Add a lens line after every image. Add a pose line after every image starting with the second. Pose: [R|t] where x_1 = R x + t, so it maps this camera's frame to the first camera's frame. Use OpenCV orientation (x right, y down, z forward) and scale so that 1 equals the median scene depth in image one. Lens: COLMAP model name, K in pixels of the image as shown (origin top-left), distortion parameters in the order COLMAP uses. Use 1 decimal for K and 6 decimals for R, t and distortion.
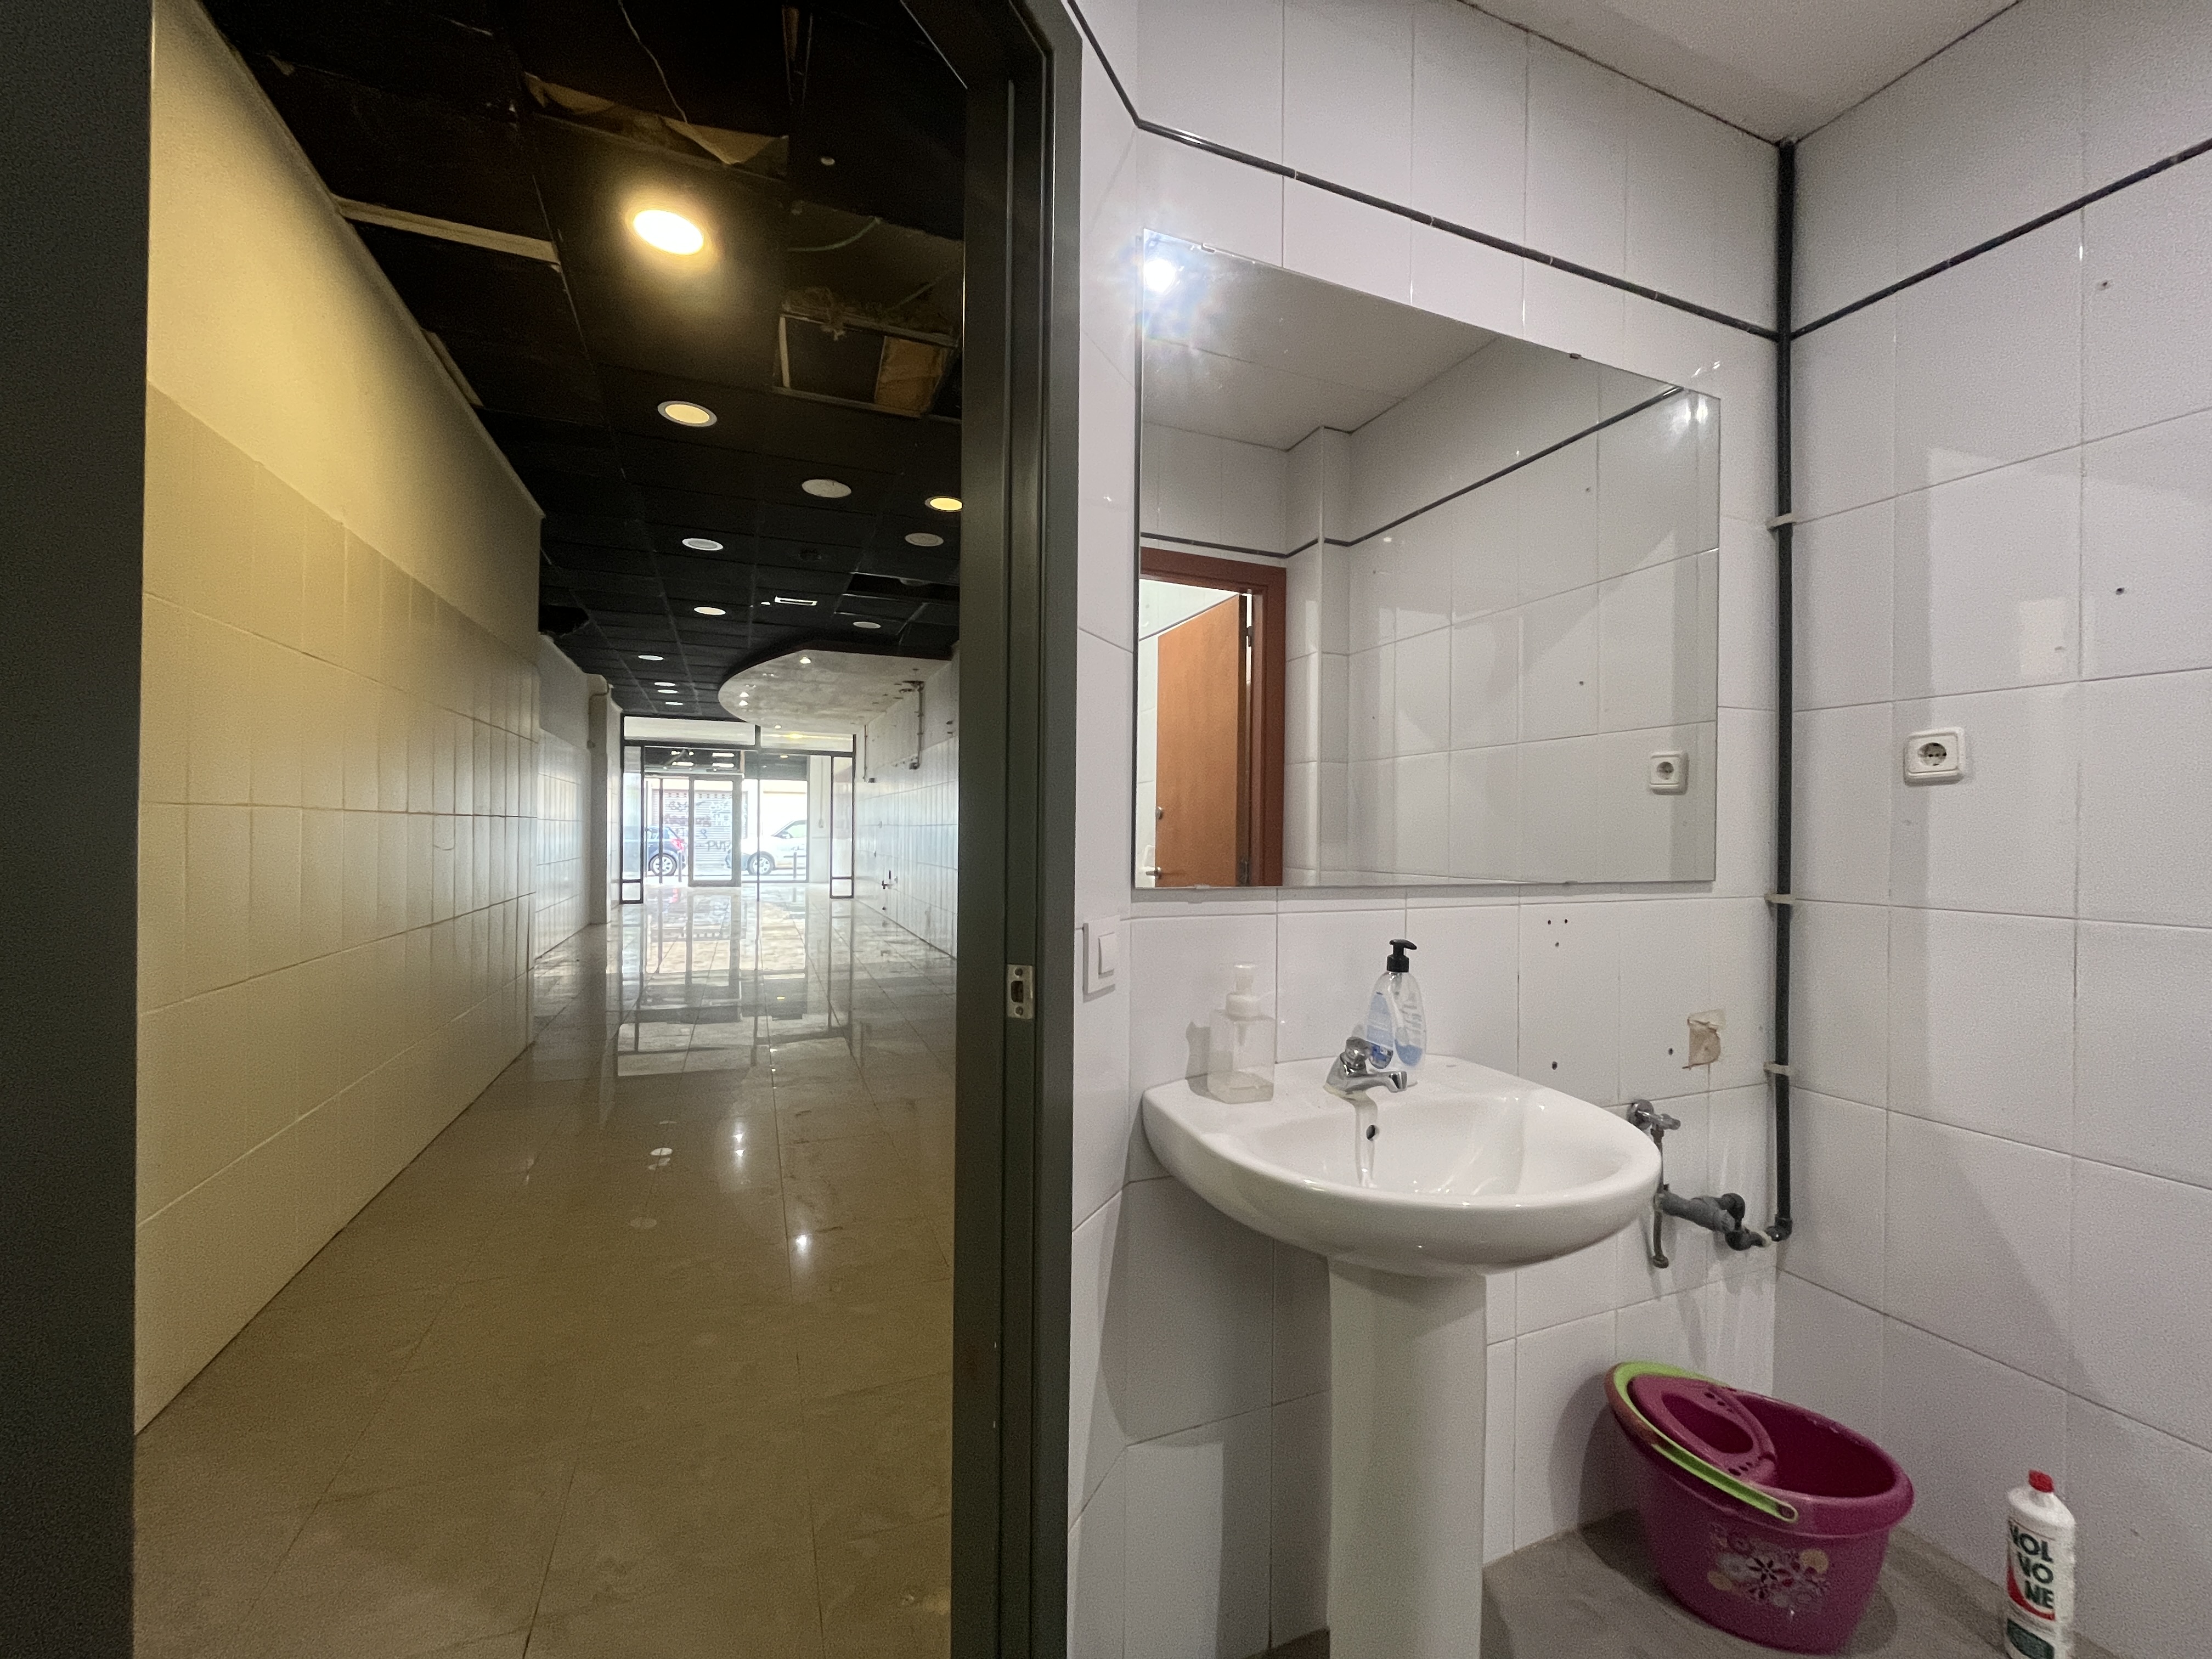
lens RADIAL K [[896.1, 0, 1114.8], [0, 896.1, 833.1], [0, 0, 1]] dist [-0.001302, -0.000304]
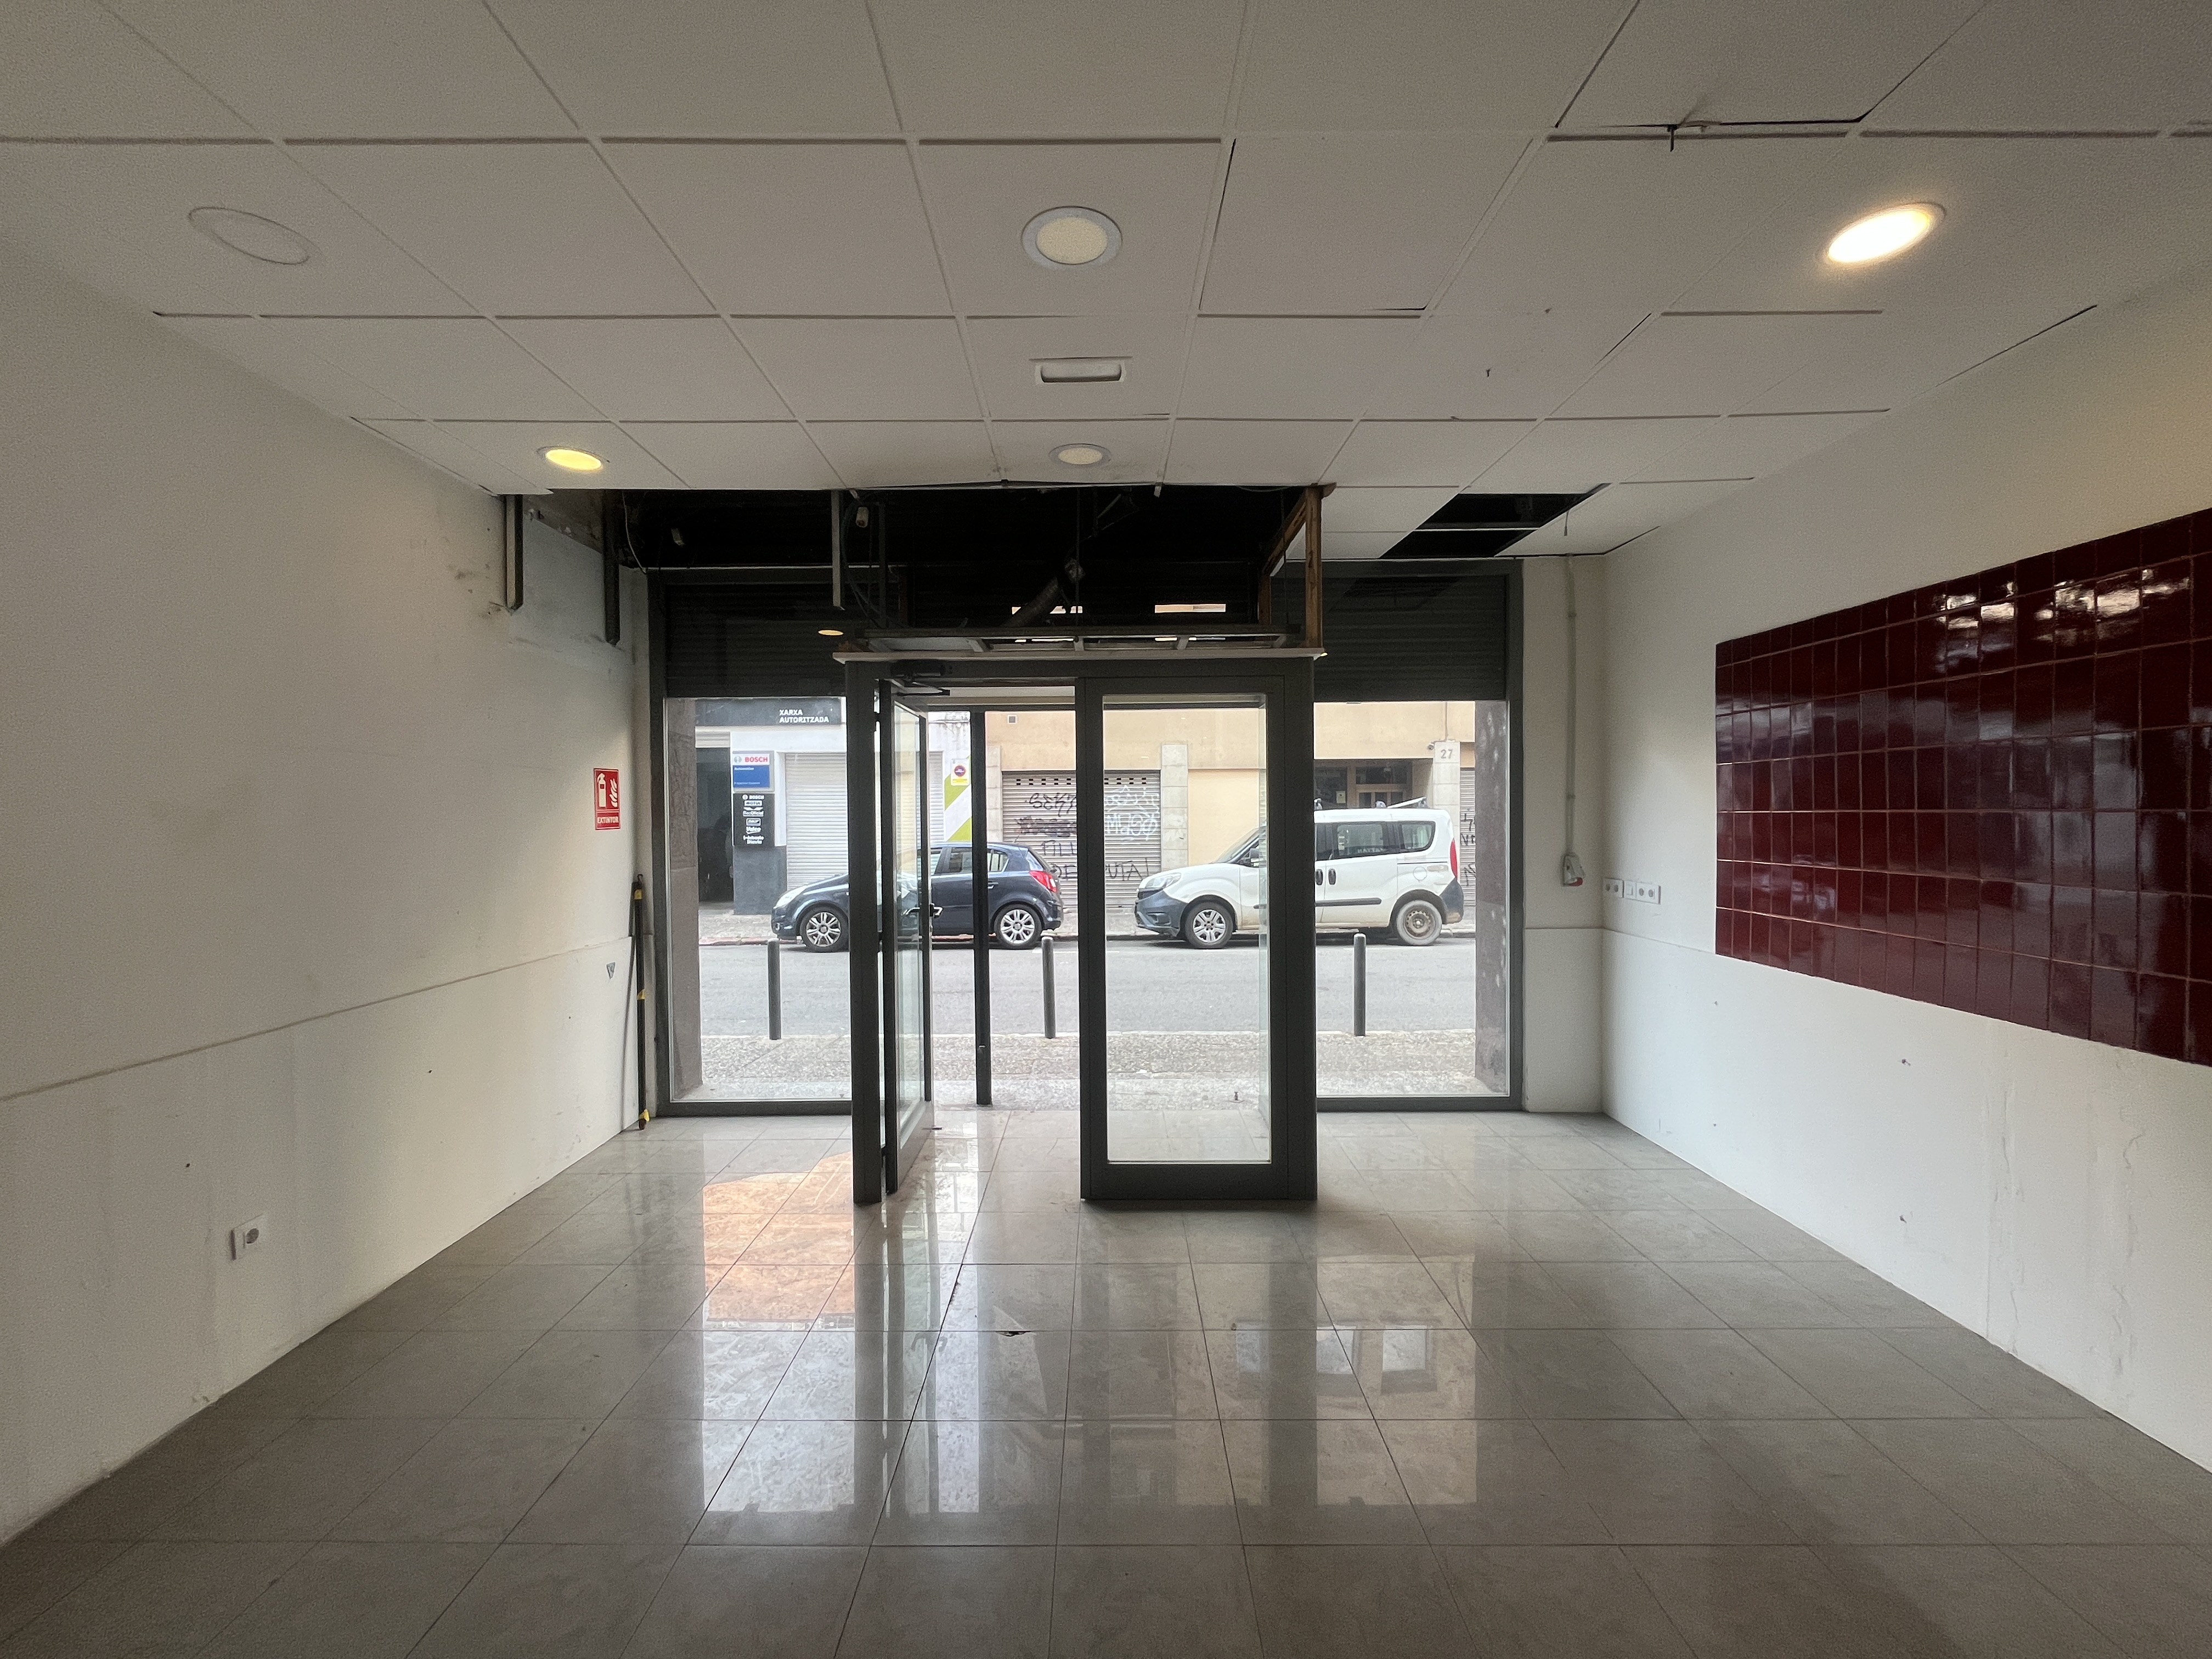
lens RADIAL K [[896.1, 0, 1107.2], [0, 896.1, 826.7], [0, 0, 1]] dist [-0.001302, -0.000304]
pose [[0.924484, -0.010996, -0.381061, -0.364994], [0.014940, 0.999861, 0.007393, -0.026612], [0.380927, -0.012528, 0.924520, 0.760081]]
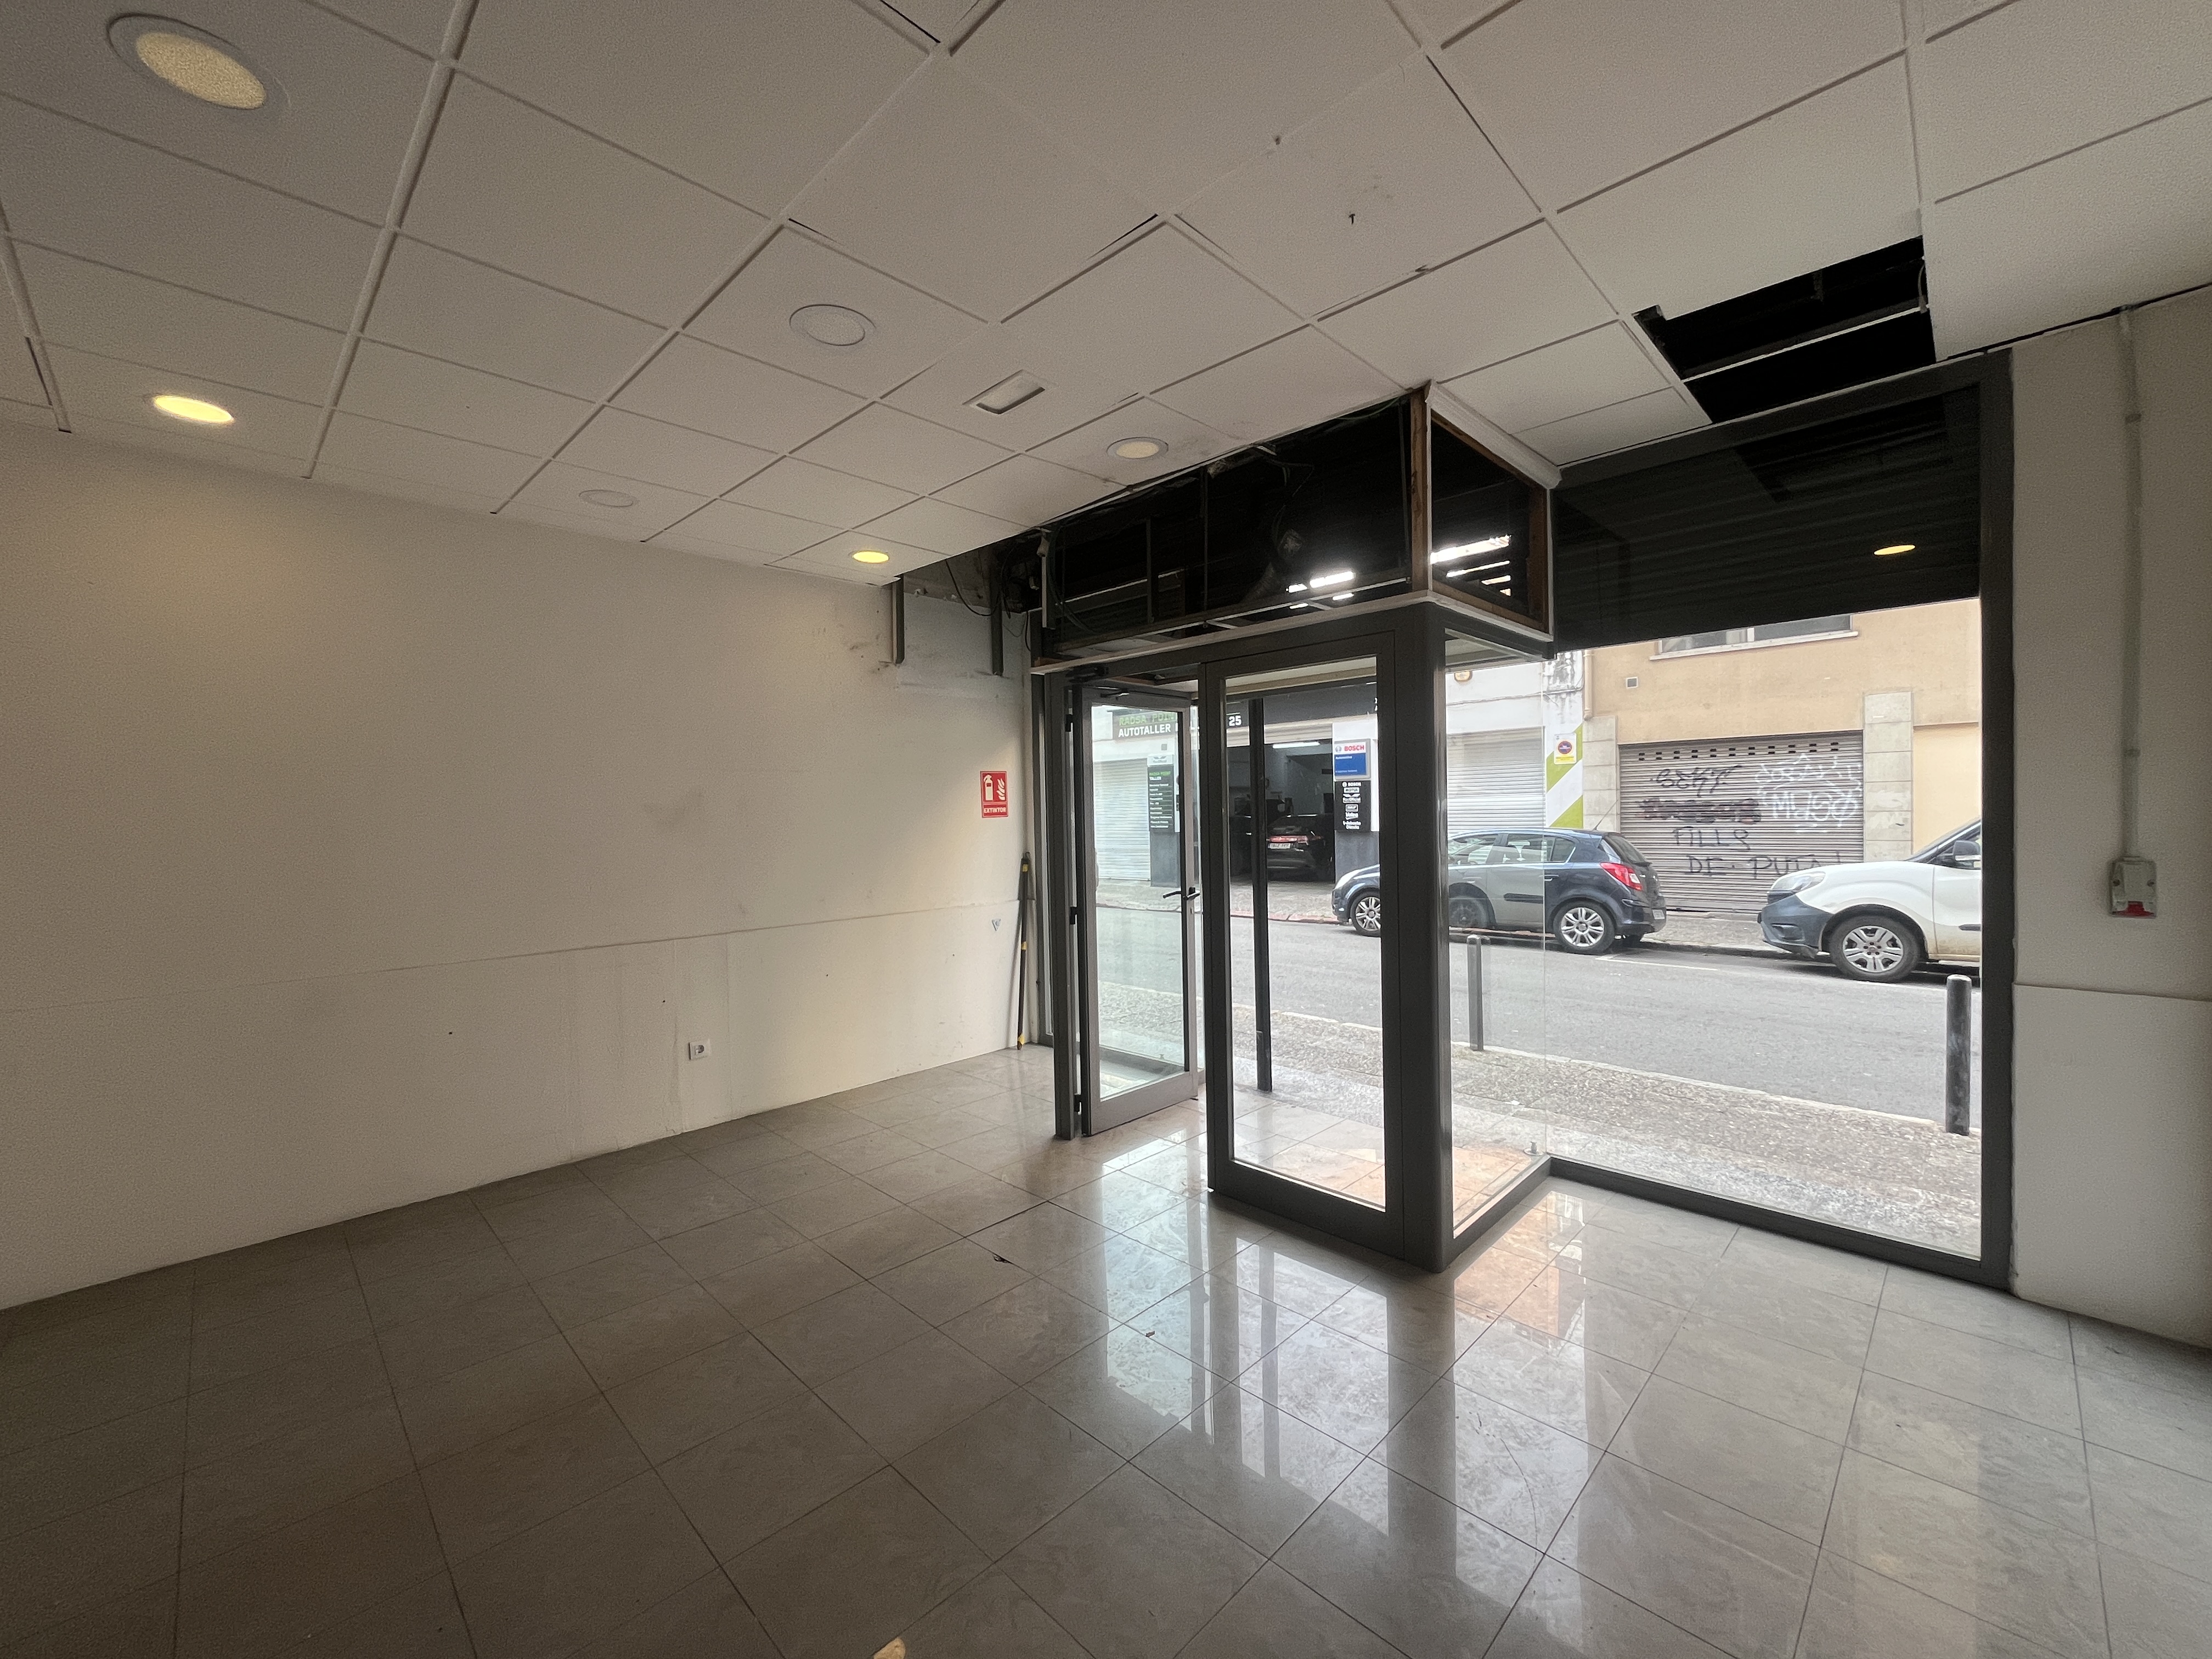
lens RADIAL K [[896.1, 0, 1102.5], [0, 896.1, 826.8], [0, 0, 1]] dist [-0.001302, -0.000304]
pose [[0.383875, -0.000229, -0.923385, -0.273429], [0.022712, 0.999700, 0.009195, -0.024774], [0.923106, -0.024502, 0.383765, 0.845293]]
